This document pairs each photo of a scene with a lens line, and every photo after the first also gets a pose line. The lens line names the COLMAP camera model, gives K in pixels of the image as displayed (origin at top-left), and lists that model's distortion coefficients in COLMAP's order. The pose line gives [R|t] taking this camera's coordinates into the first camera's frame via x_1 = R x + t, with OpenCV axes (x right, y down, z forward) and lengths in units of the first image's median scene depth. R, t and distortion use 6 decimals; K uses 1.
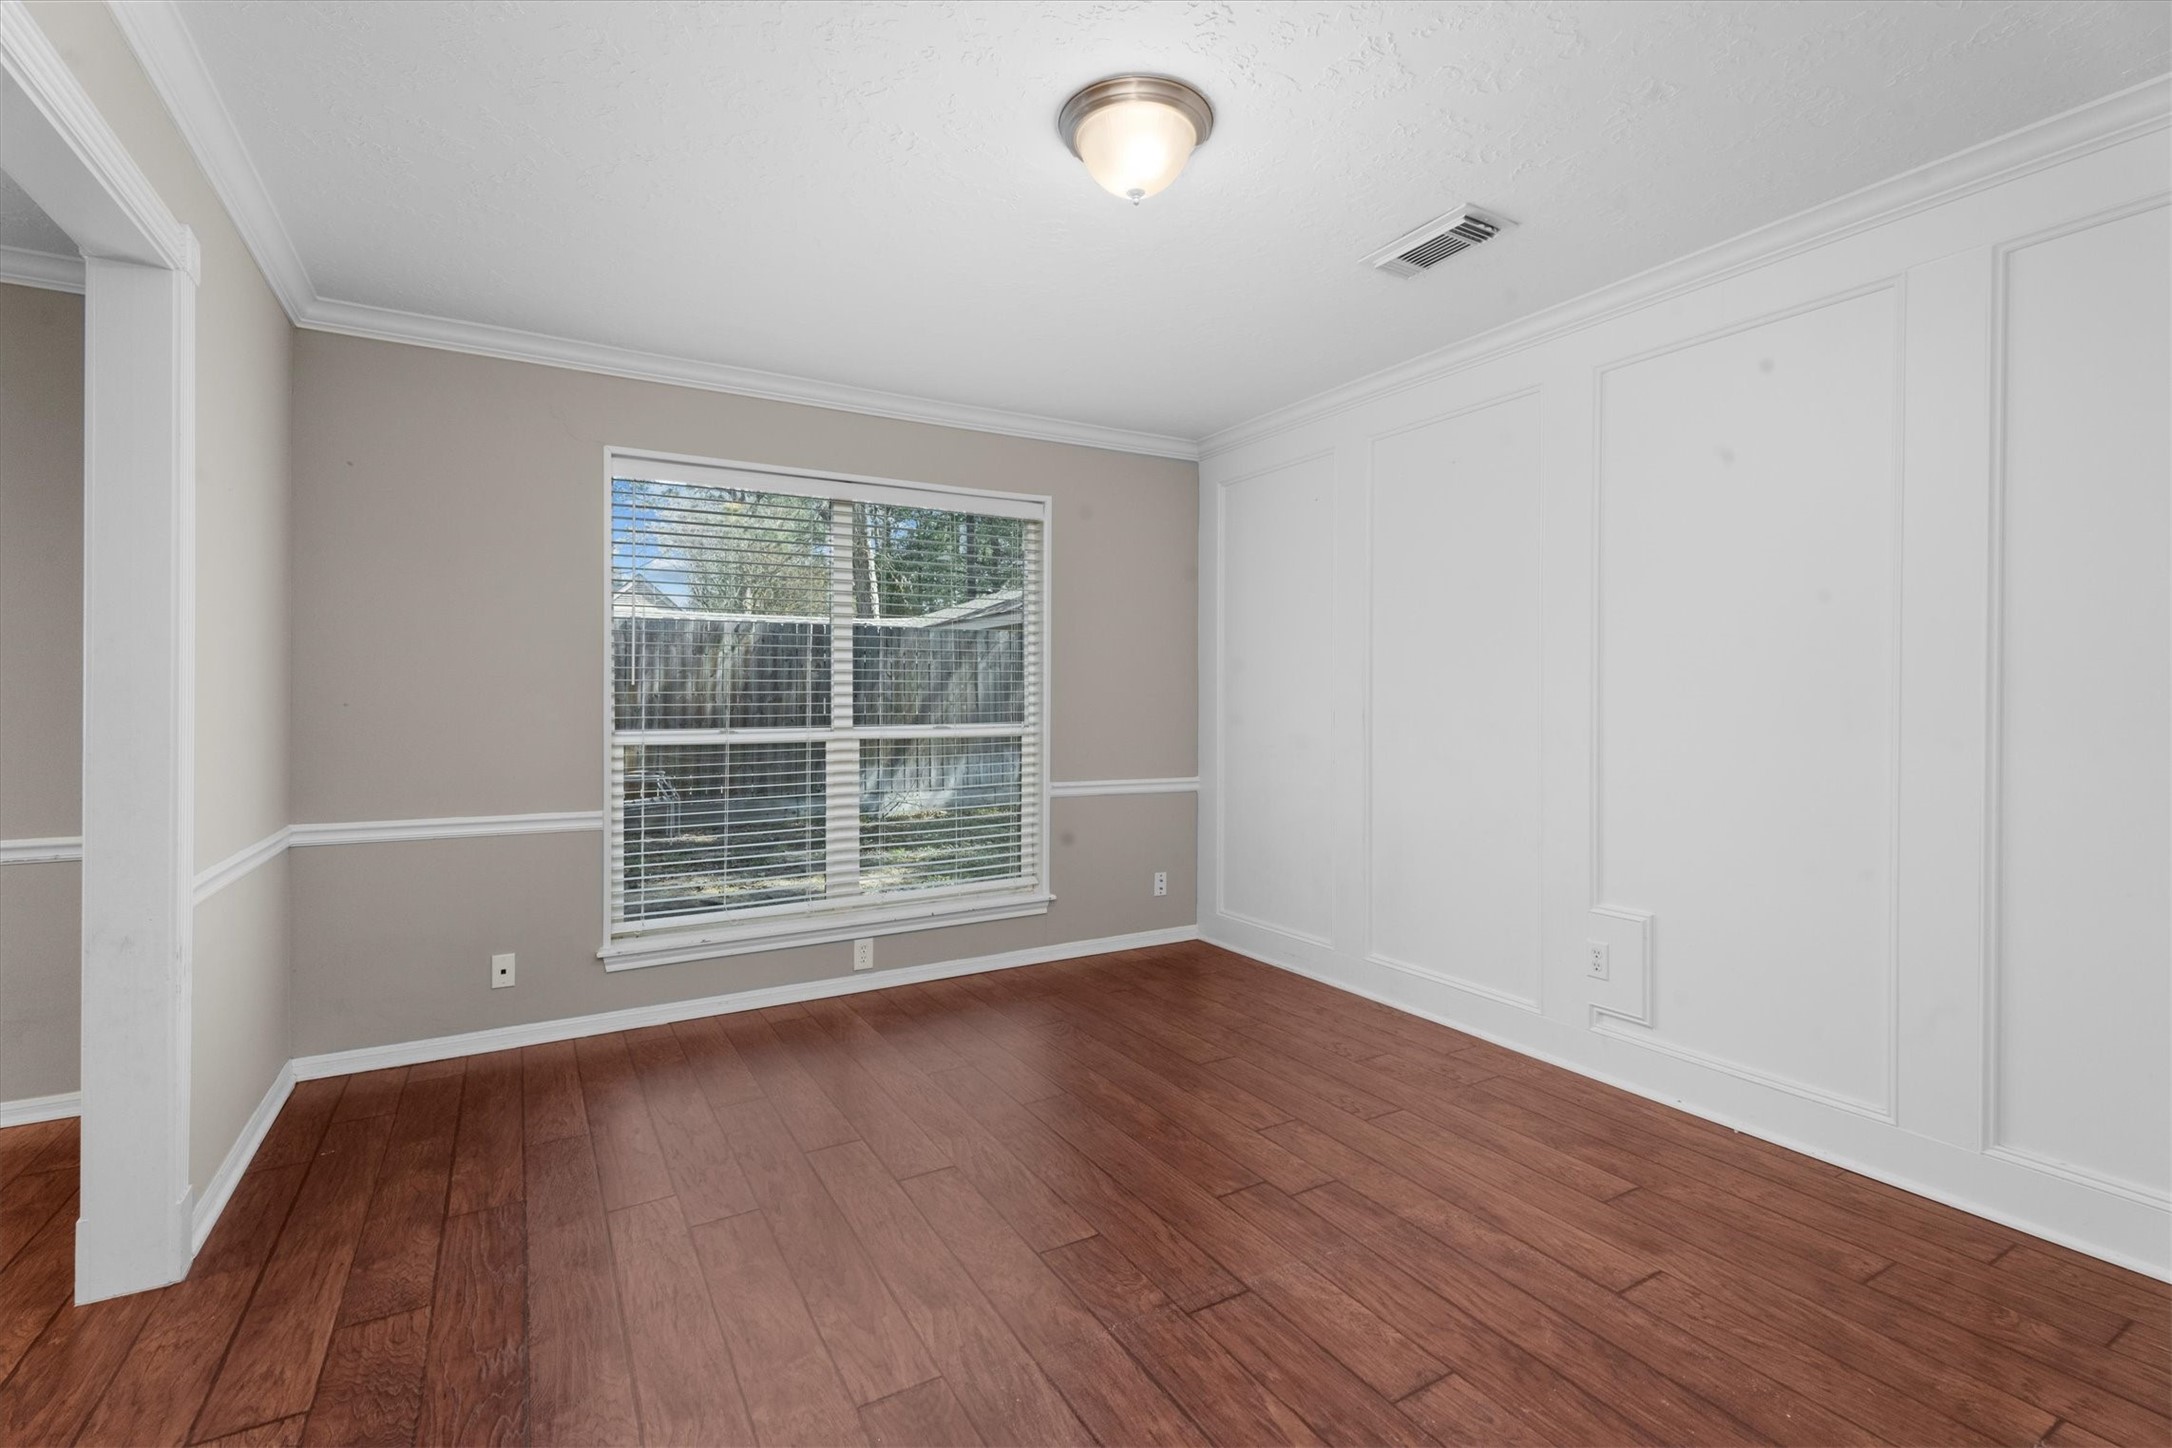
lens RADIAL K [[954.7, 0, 1104.8], [0, 954.7, 692.2], [0, 0, 1]] dist [0.003739, -0.000804]
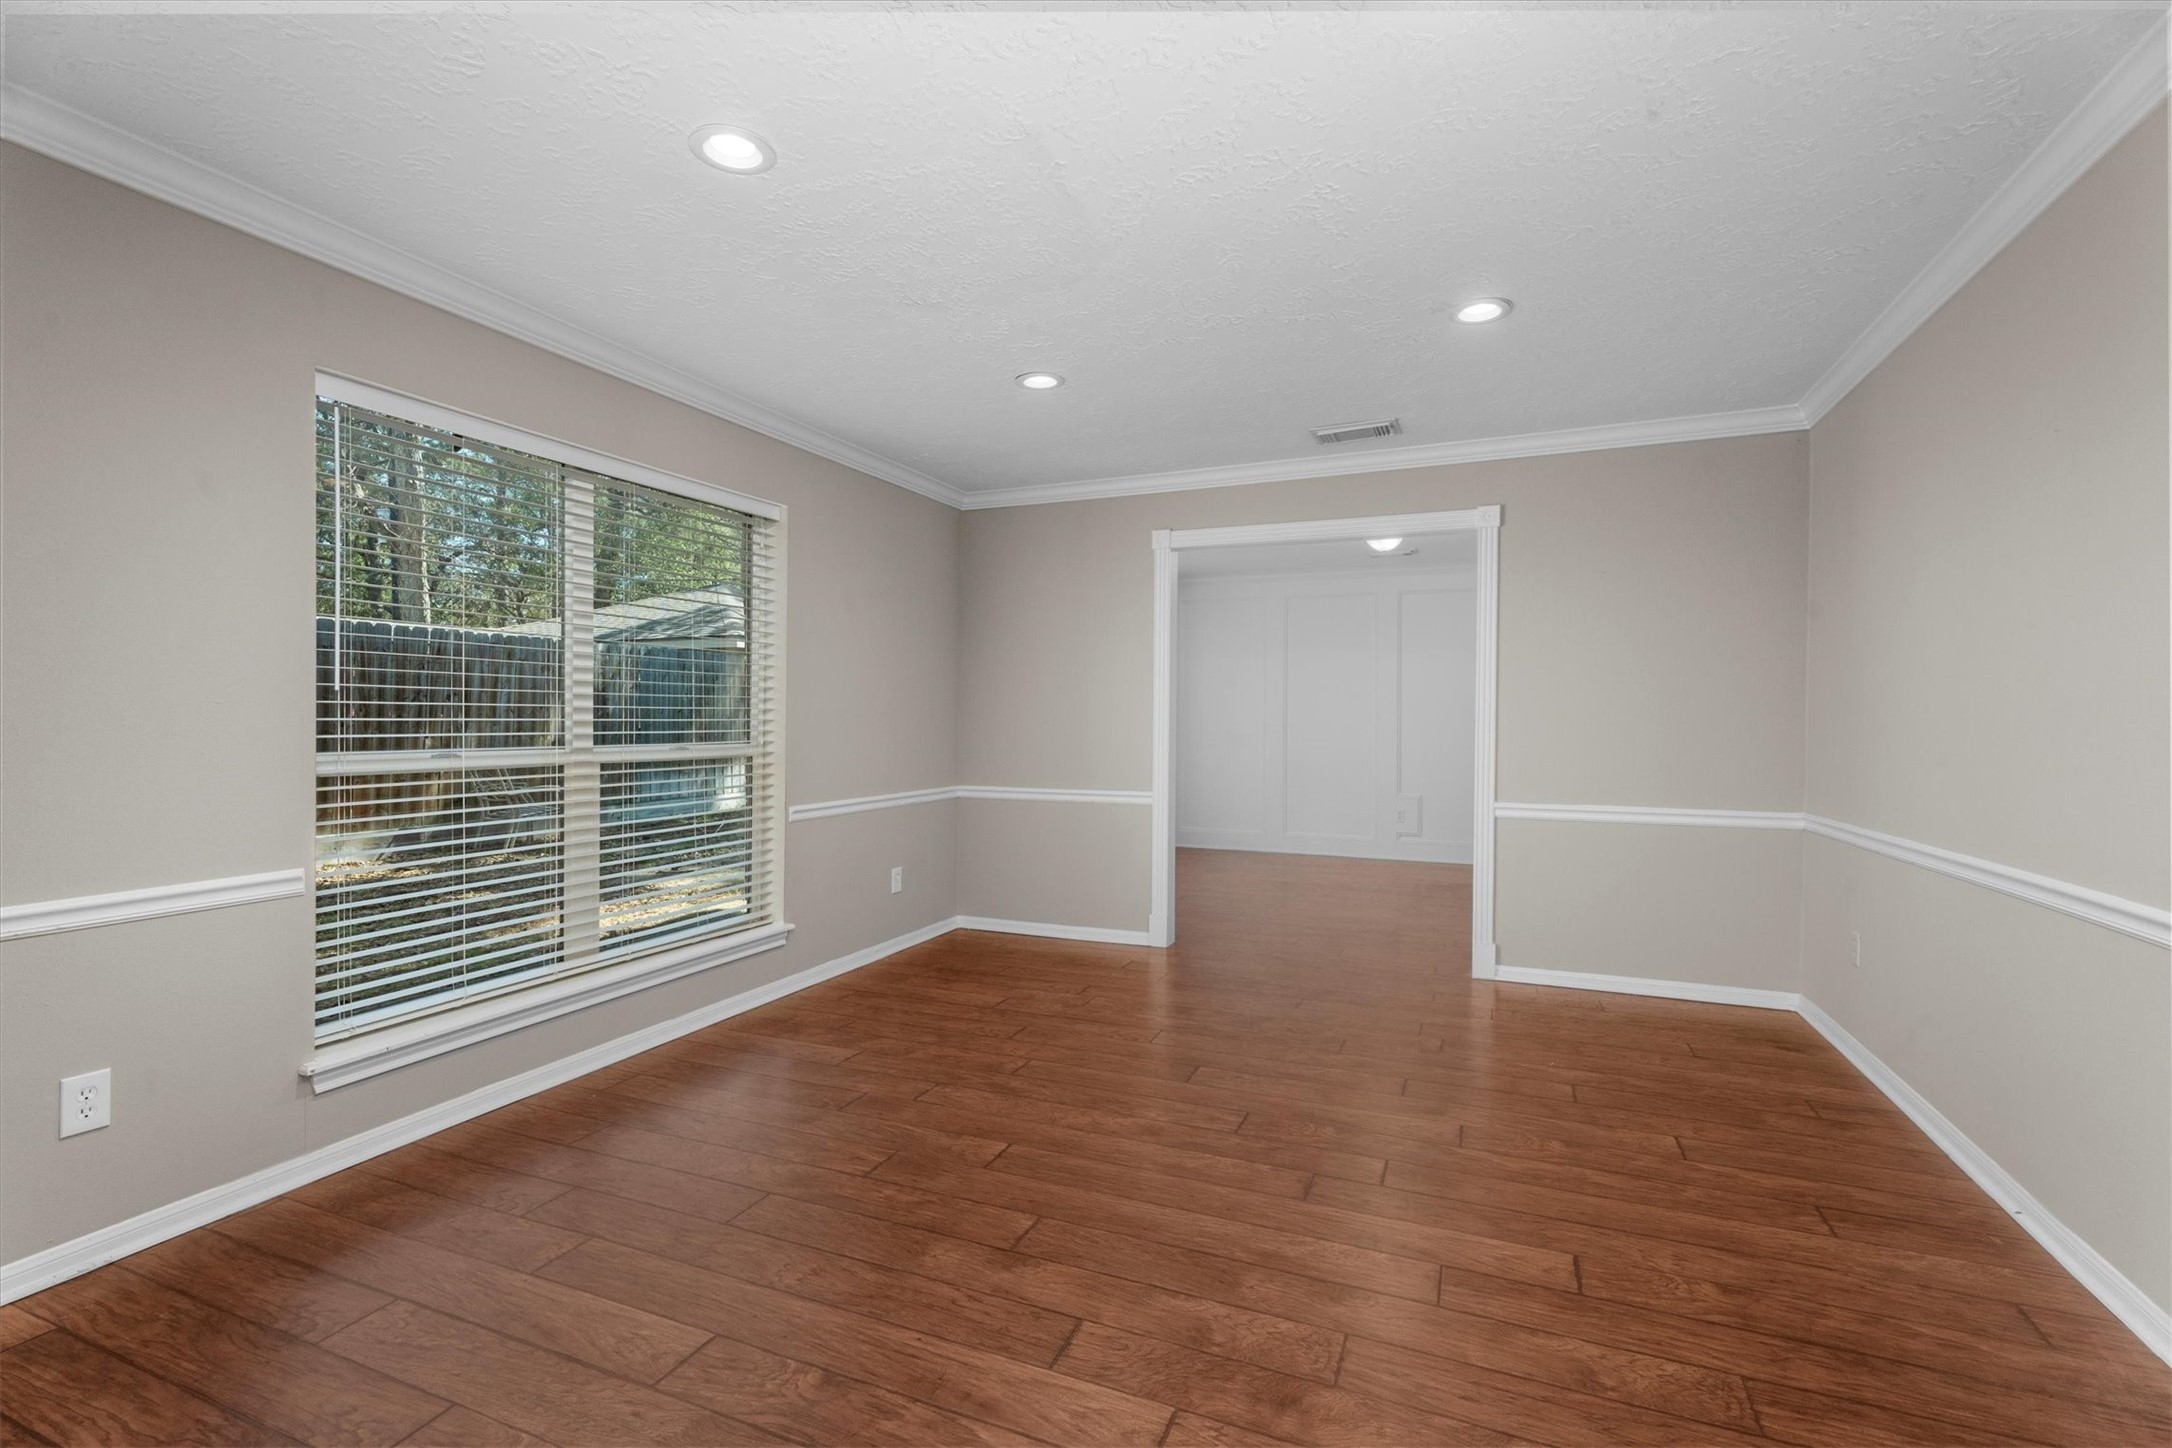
lens RADIAL K [[954.7, 0, 1101.8], [0, 954.7, 729.6], [0, 0, 1]] dist [0.003739, -0.000804]
pose [[0.809063, -0.004203, 0.587707, -0.403578], [-0.003544, 0.999921, 0.012030, 0.008919], [-0.587711, -0.011816, 0.808985, 0.068136]]
